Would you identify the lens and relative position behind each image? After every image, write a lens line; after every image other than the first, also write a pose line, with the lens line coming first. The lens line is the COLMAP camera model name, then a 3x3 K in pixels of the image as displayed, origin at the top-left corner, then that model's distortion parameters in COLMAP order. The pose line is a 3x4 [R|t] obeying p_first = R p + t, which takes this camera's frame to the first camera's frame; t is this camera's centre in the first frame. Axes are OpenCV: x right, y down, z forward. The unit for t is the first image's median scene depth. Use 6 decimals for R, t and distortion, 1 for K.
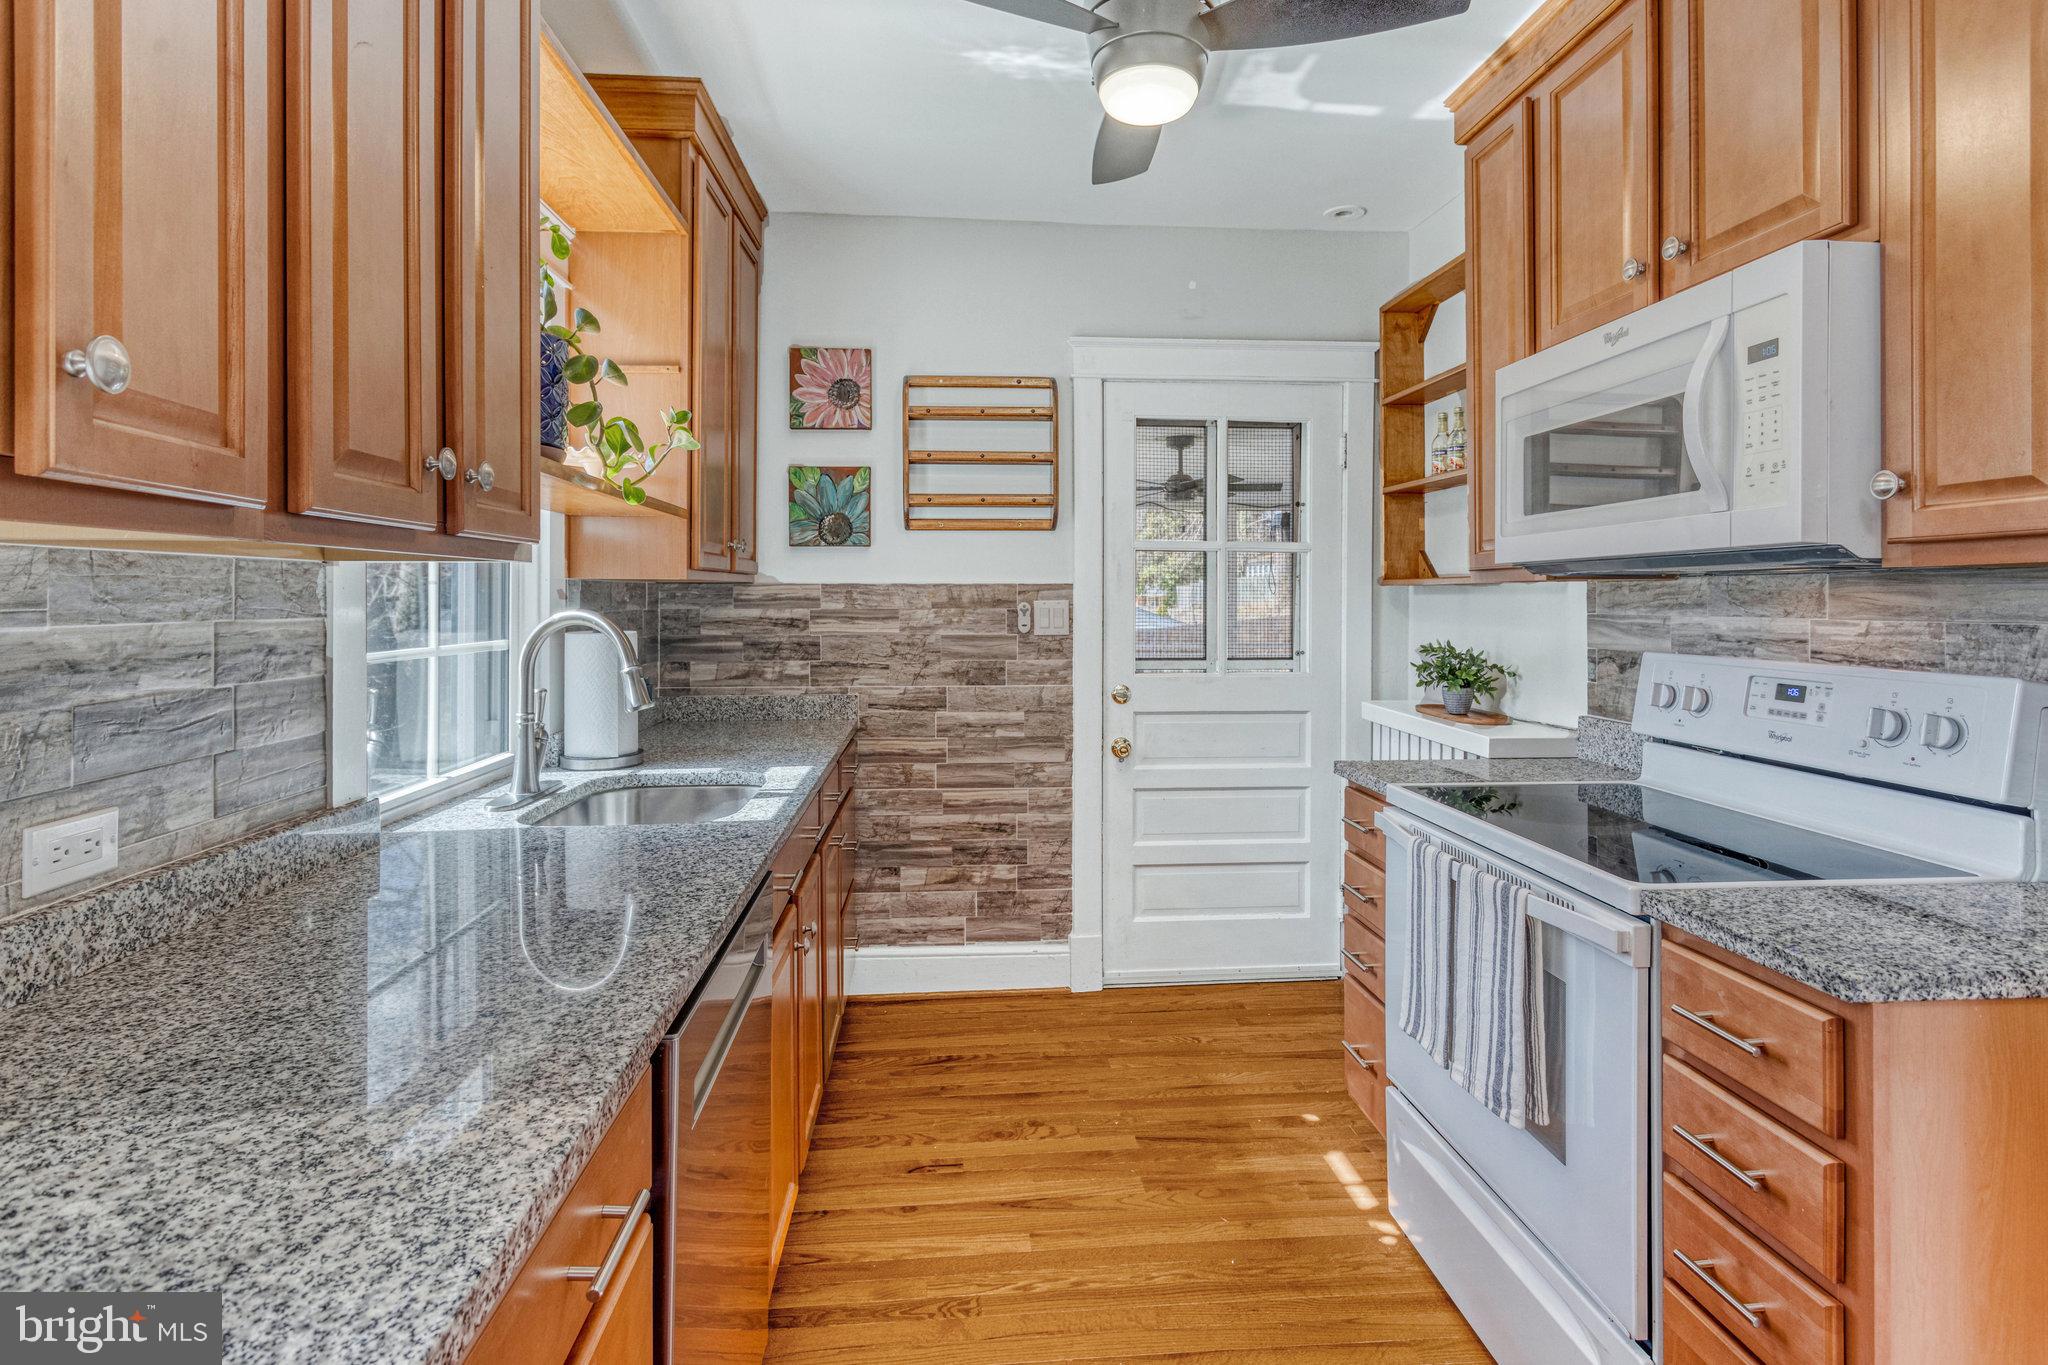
lens RADIAL K [[1006.9, 0, 1027.1], [0, 1006.9, 595.9], [0, 0, 1]] dist [0.015068, -0.000900]
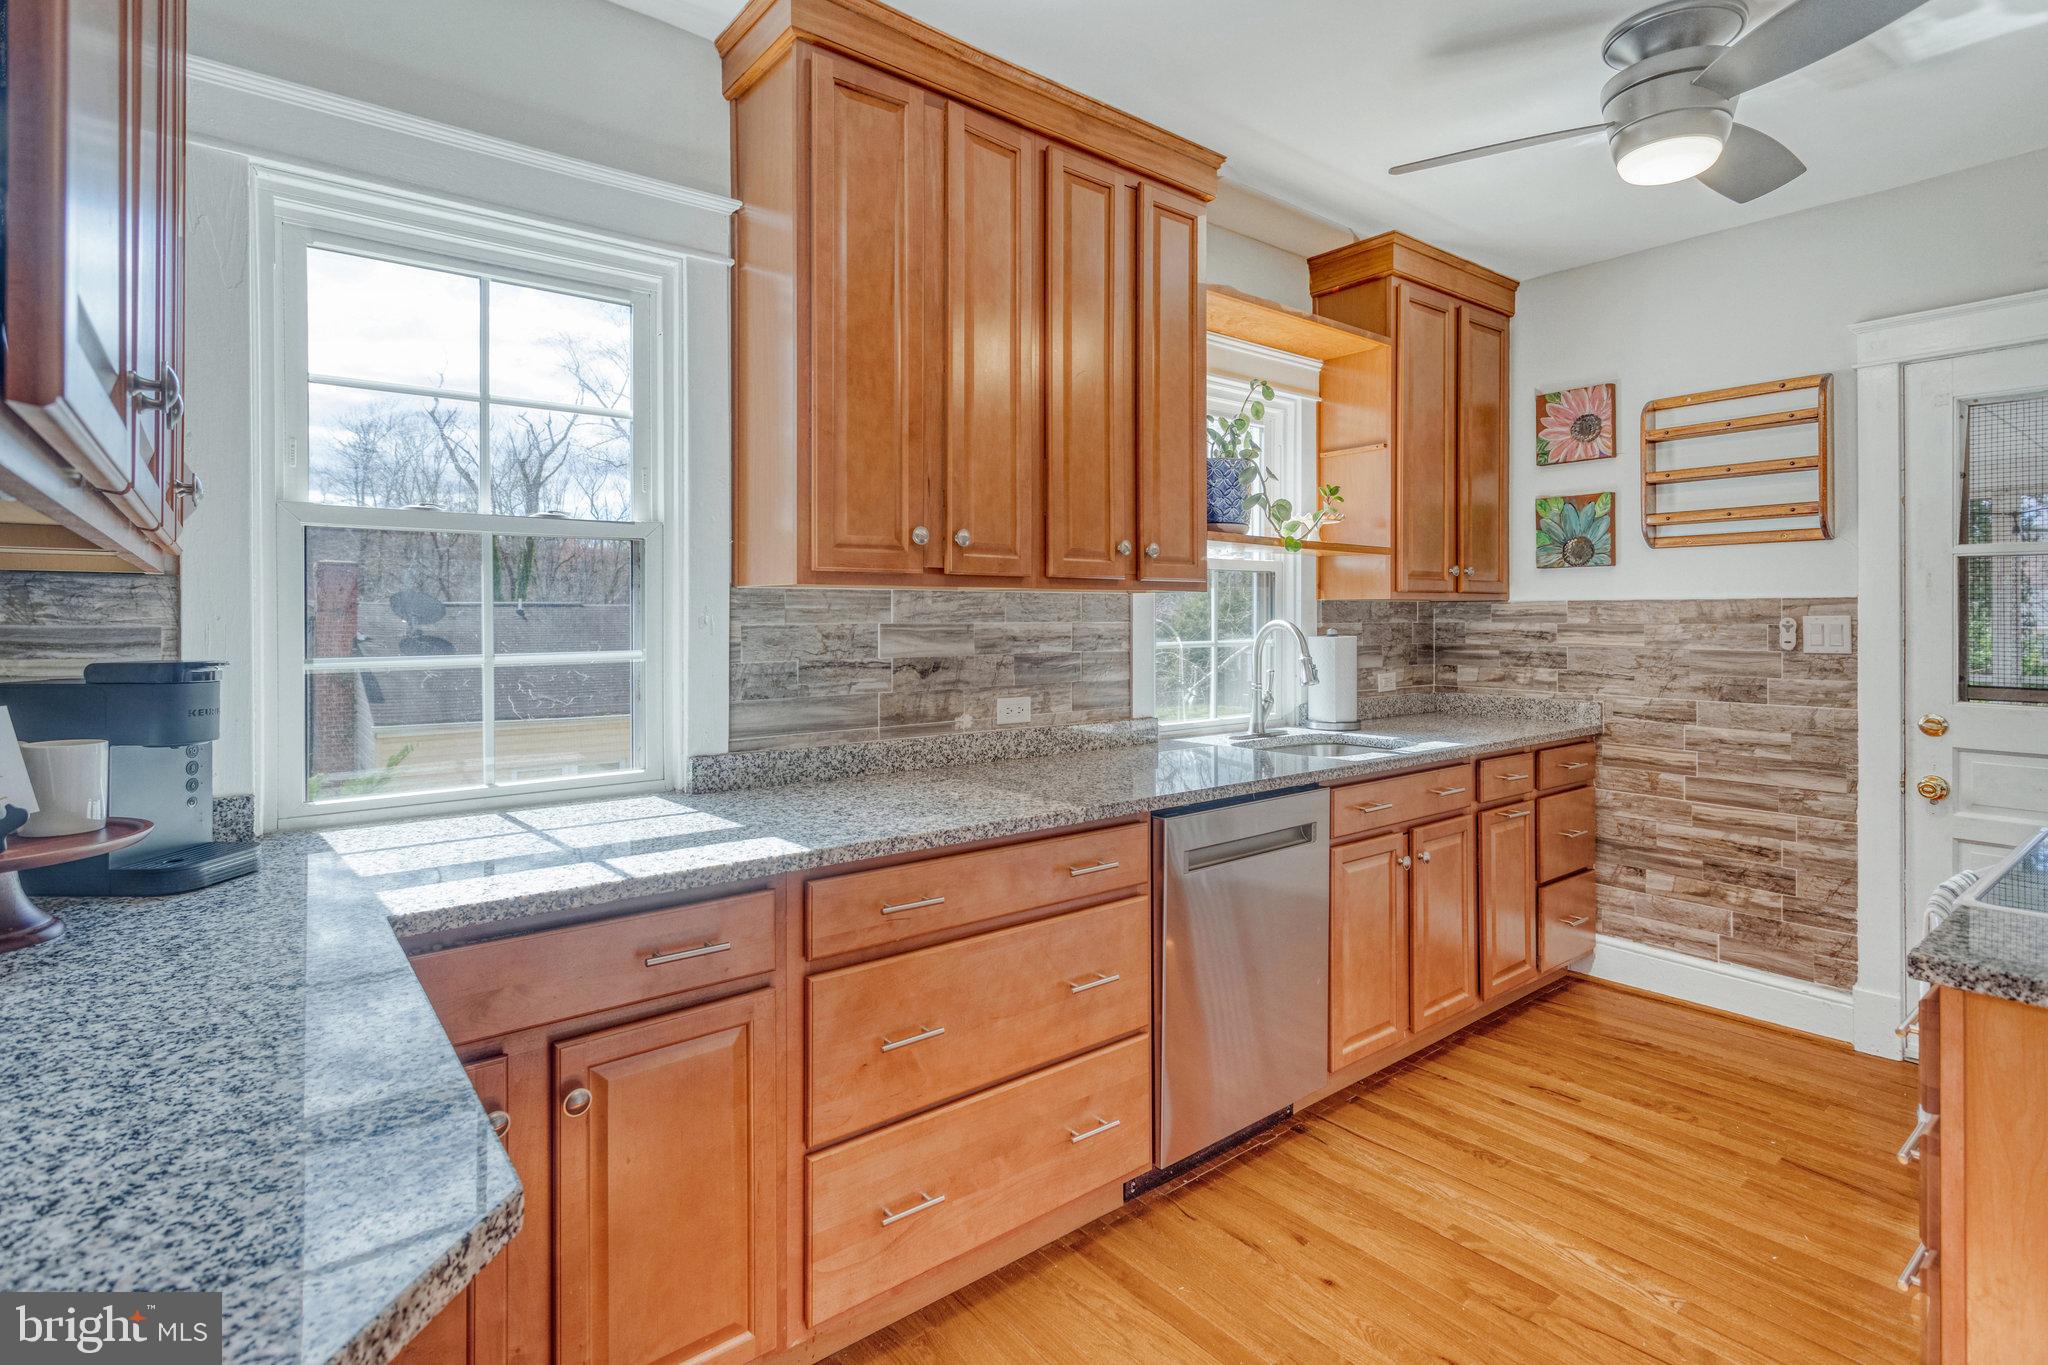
lens RADIAL K [[1006.9, 0, 1029.0], [0, 1006.9, 612.2], [0, 0, 1]] dist [0.015068, -0.000900]
pose [[0.563146, -0.003058, -0.826352, 0.386256], [0.000302, 0.999994, -0.003495, 0.004484], [0.826357, 0.001719, 0.563143, -0.126304]]
